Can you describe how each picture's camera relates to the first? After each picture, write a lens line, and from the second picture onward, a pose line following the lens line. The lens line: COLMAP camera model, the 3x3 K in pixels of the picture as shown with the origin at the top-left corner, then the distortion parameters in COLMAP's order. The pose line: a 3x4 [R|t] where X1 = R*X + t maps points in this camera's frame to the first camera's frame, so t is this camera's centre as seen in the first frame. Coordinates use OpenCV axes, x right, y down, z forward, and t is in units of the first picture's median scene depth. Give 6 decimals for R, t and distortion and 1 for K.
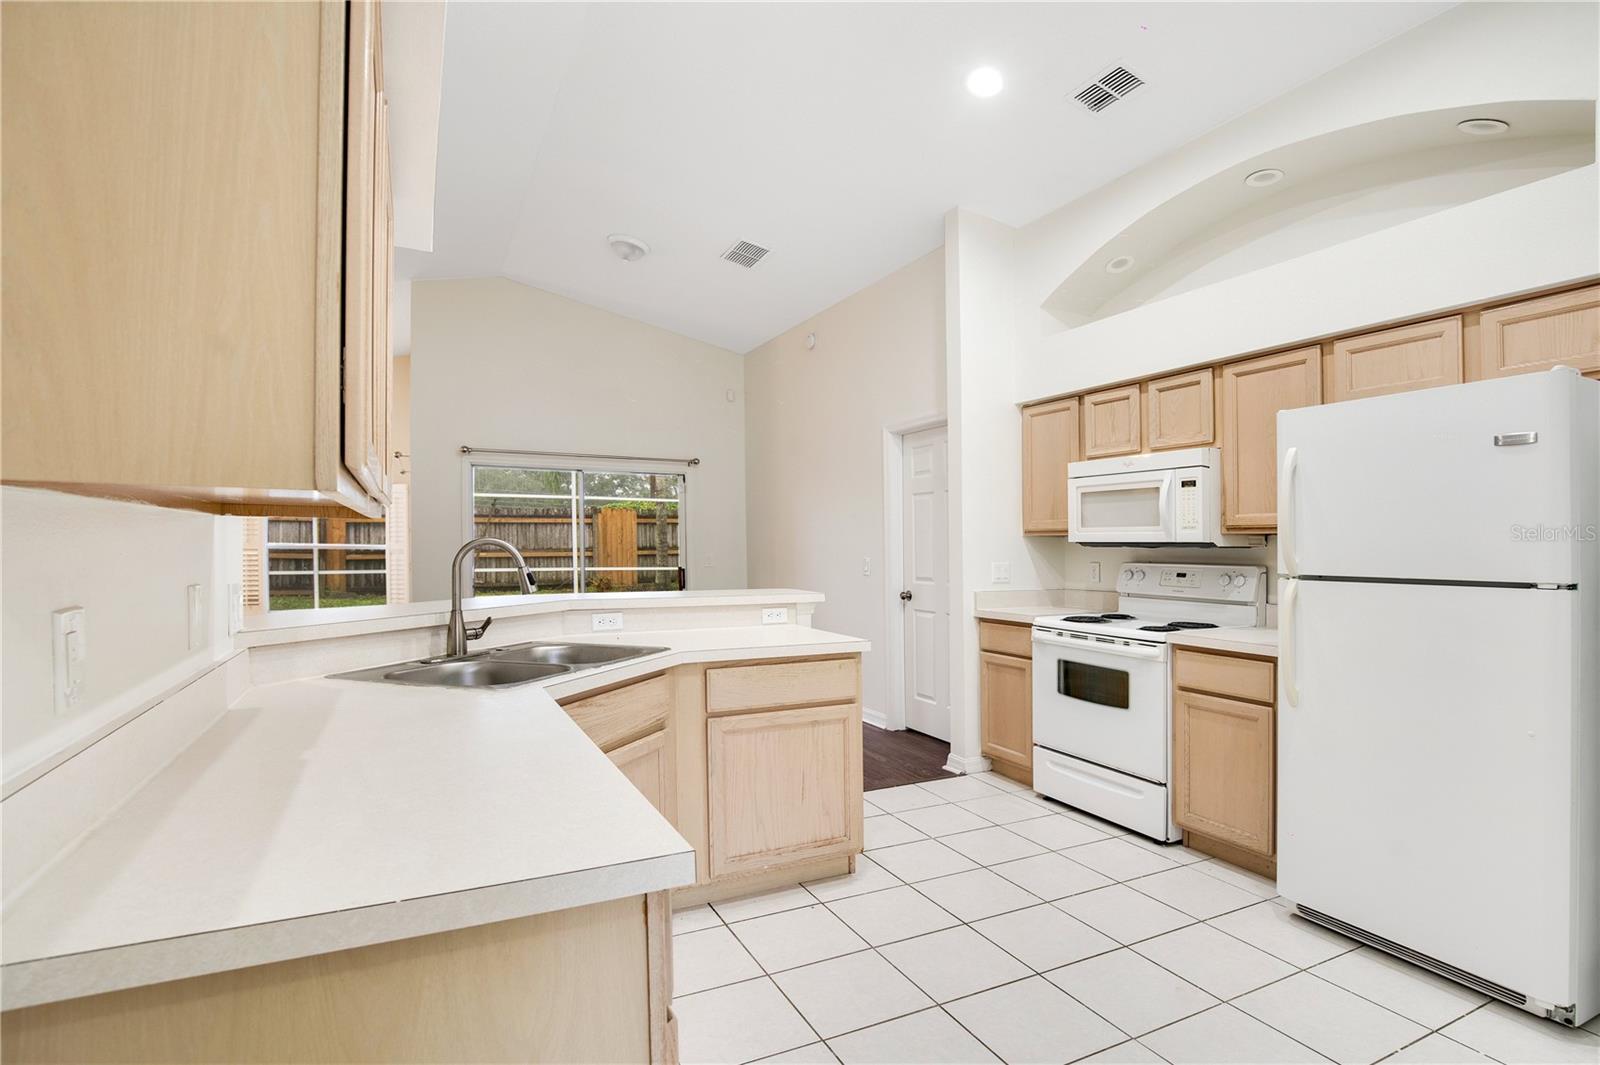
lens RADIAL K [[775.1, 0, 883.9], [0, 775.1, 552.0], [0, 0, 1]] dist [-0.005023, -0.000120]
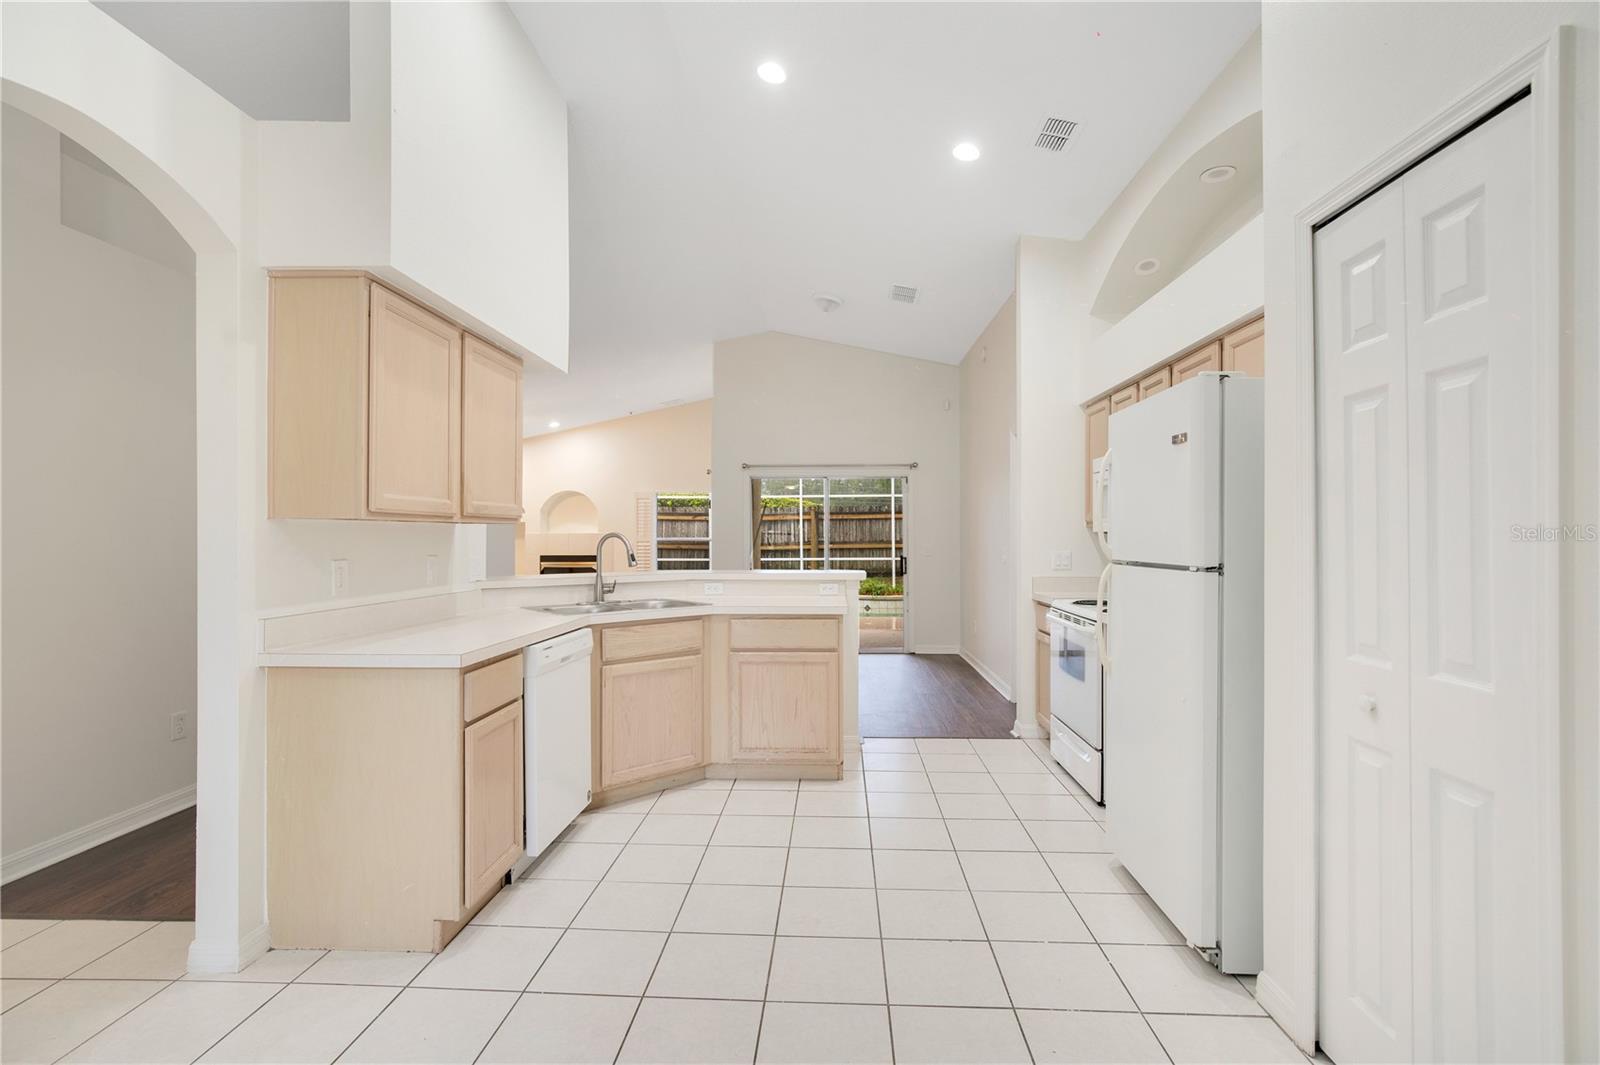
lens RADIAL K [[804.5, 0, 848.1], [0, 804.5, 533.9], [0, 0, 1]] dist [0.033592, 0.000069]
pose [[0.852726, -0.007920, -0.522298, 0.334277], [0.000836, 0.999904, -0.013798, 0.003590], [0.522358, 0.011330, 0.852651, -0.090159]]
